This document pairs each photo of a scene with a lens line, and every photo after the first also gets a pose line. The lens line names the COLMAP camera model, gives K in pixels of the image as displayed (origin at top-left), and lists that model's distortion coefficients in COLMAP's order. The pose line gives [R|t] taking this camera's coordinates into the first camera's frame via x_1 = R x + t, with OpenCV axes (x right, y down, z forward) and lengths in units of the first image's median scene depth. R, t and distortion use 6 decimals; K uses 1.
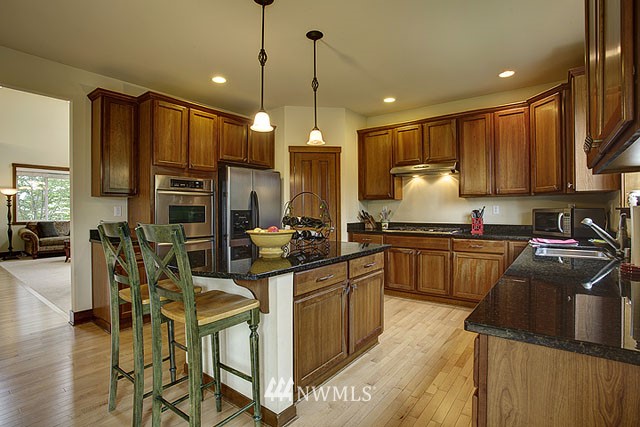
lens RADIAL K [[321.1, 0, 327.7], [0, 321.1, 208.9], [0, 0, 1]] dist [-0.051507, 0.000204]
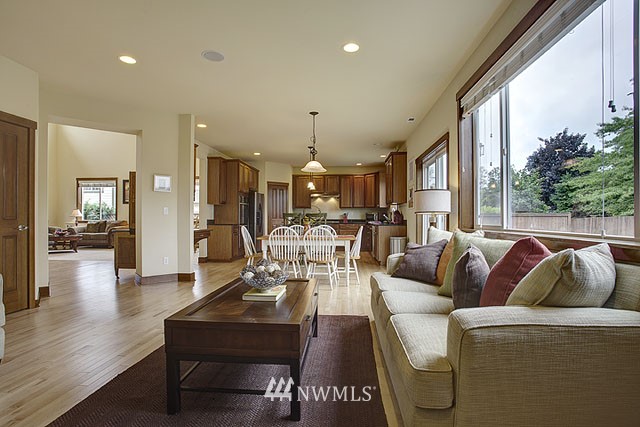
lens RADIAL K [[324.8, 0, 321.0], [0, 324.8, 216.9], [0, 0, 1]] dist [-0.019120, -0.000147]
pose [[0.845708, 0.004951, 0.533623, -1.066585], [-0.003502, 0.999987, -0.003729, 0.040277], [-0.533634, 0.001285, 0.845714, -1.073917]]
